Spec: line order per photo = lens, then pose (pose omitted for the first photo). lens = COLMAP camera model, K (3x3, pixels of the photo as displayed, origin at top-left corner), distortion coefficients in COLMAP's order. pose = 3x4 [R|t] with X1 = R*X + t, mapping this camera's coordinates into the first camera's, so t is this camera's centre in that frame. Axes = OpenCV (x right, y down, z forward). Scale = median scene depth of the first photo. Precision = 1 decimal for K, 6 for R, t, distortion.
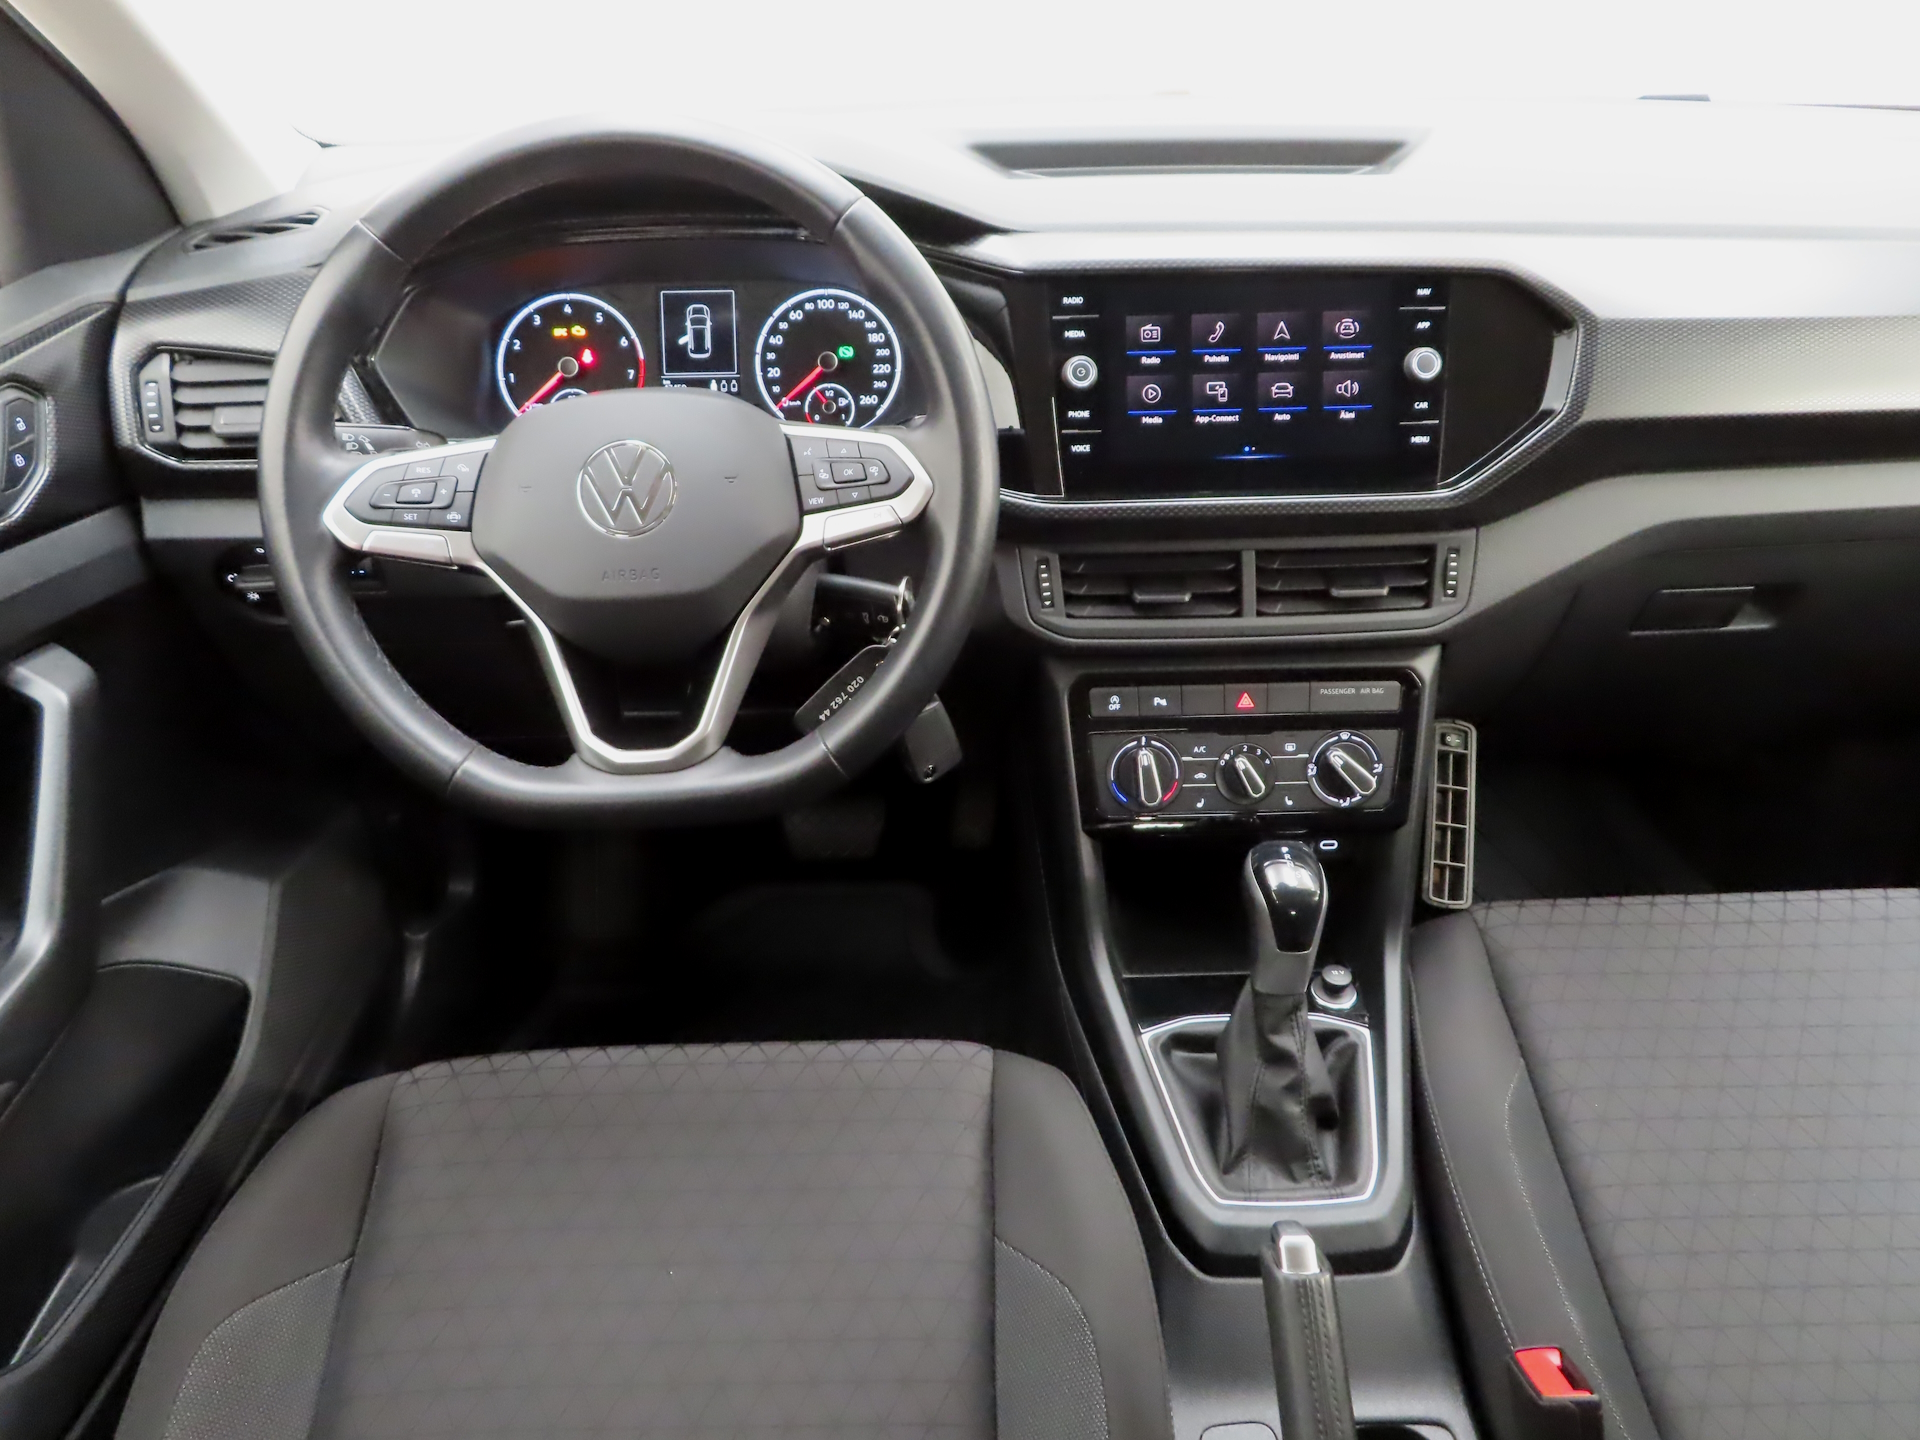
lens RADIAL K [[1293.2, 0, 960.0], [0, 1293.2, 720.0], [0, 0, 1]] dist [-0.009089, -0.000086]
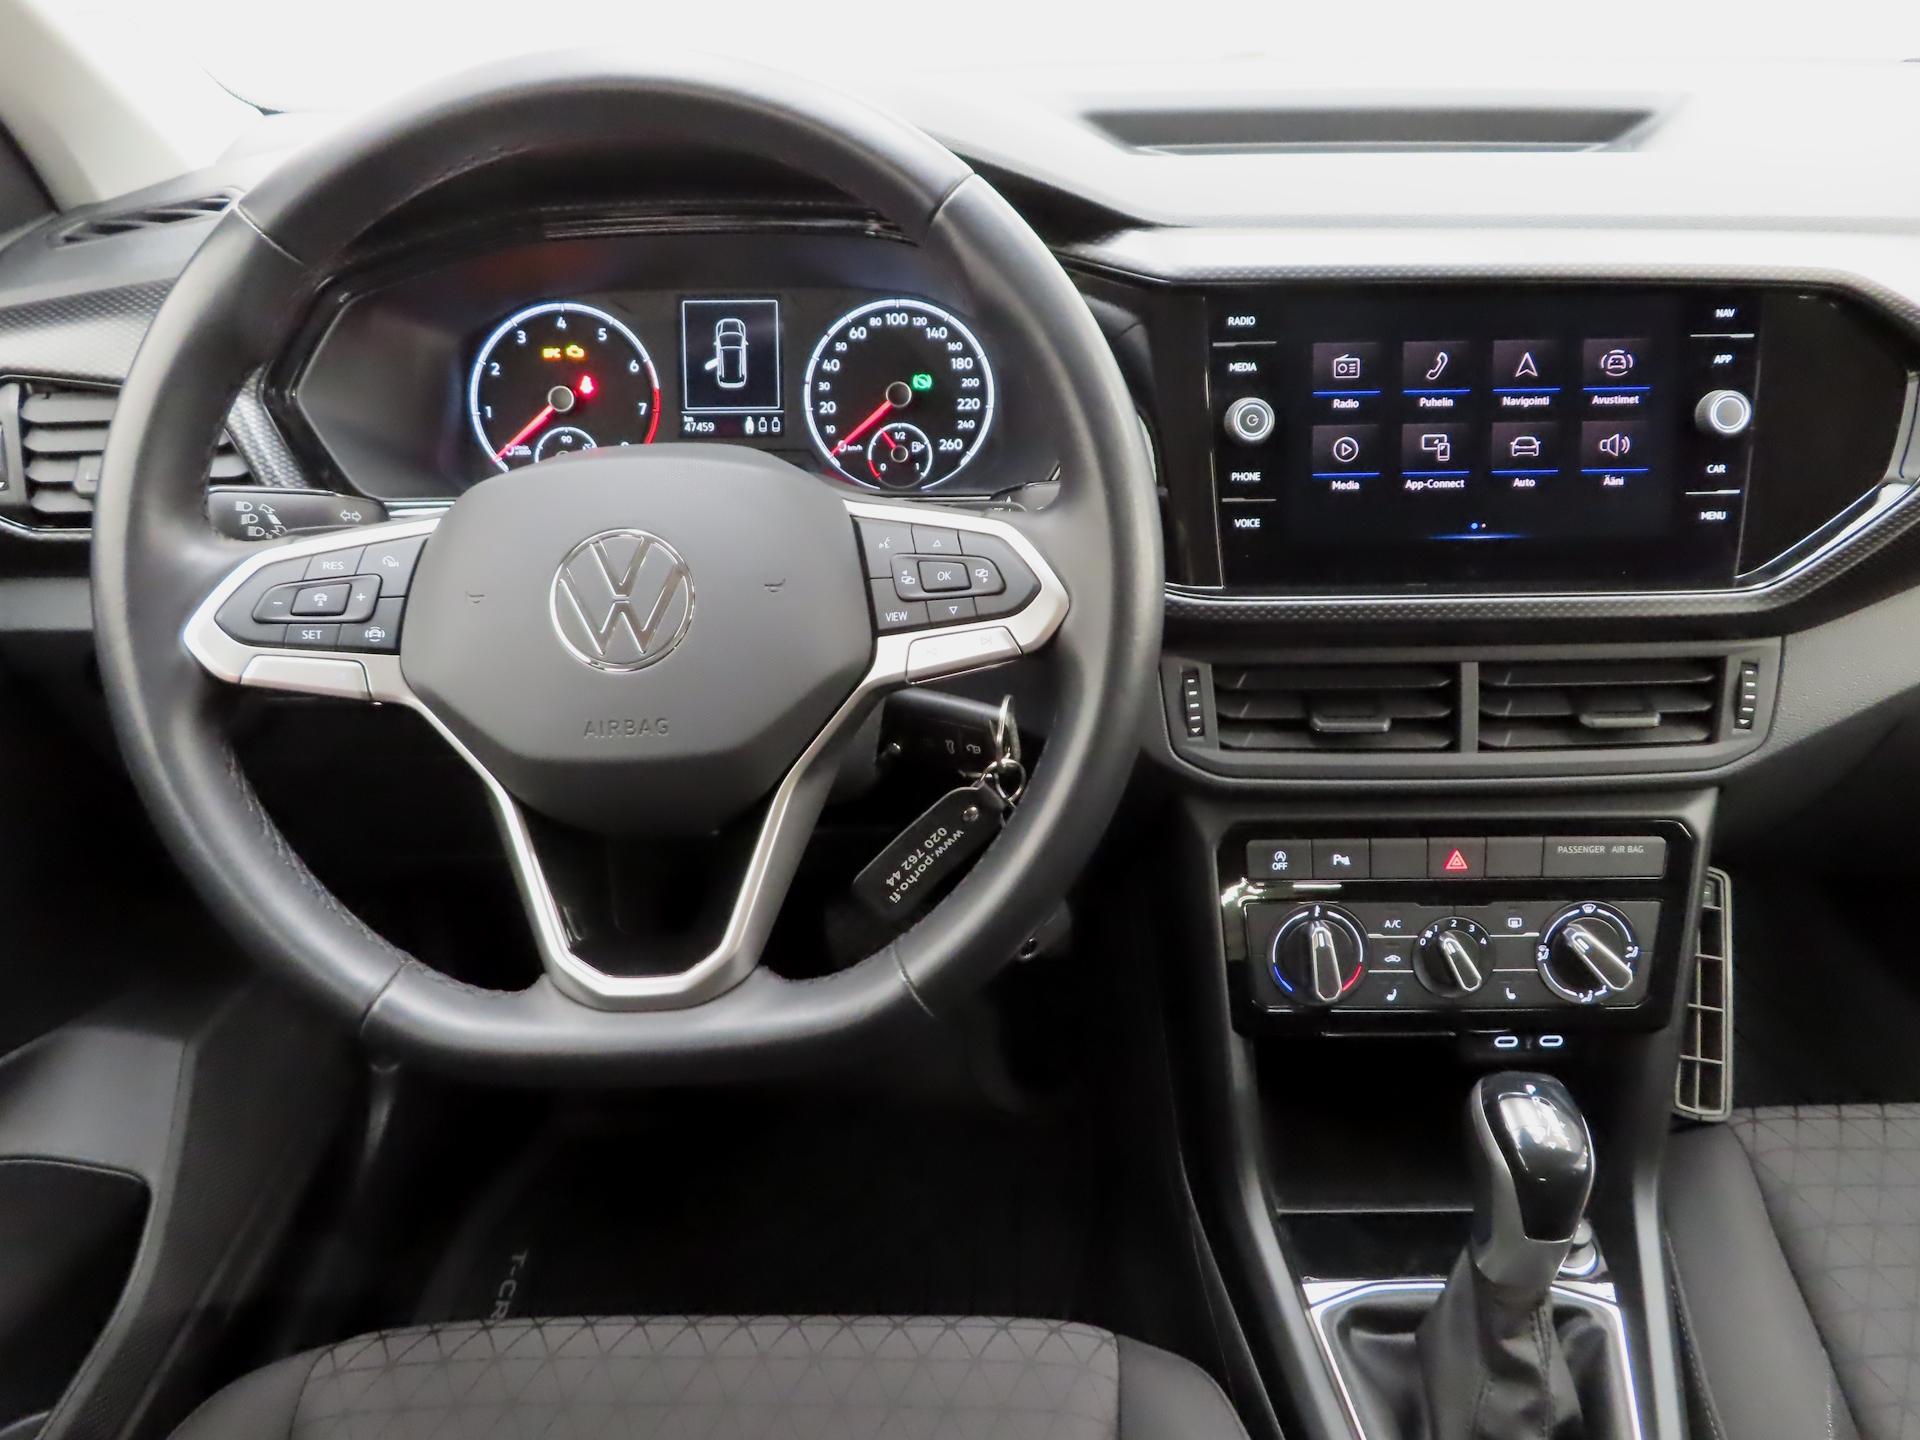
lens RADIAL K [[1293.2, 0, 960.0], [0, 1293.2, 720.0], [0, 0, 1]] dist [-0.009089, -0.000086]
pose [[0.999653, 0.014551, -0.021949, -0.050809], [-0.014416, 0.999876, 0.006266, -0.098491], [0.022038, -0.005947, 0.999739, 0.257083]]
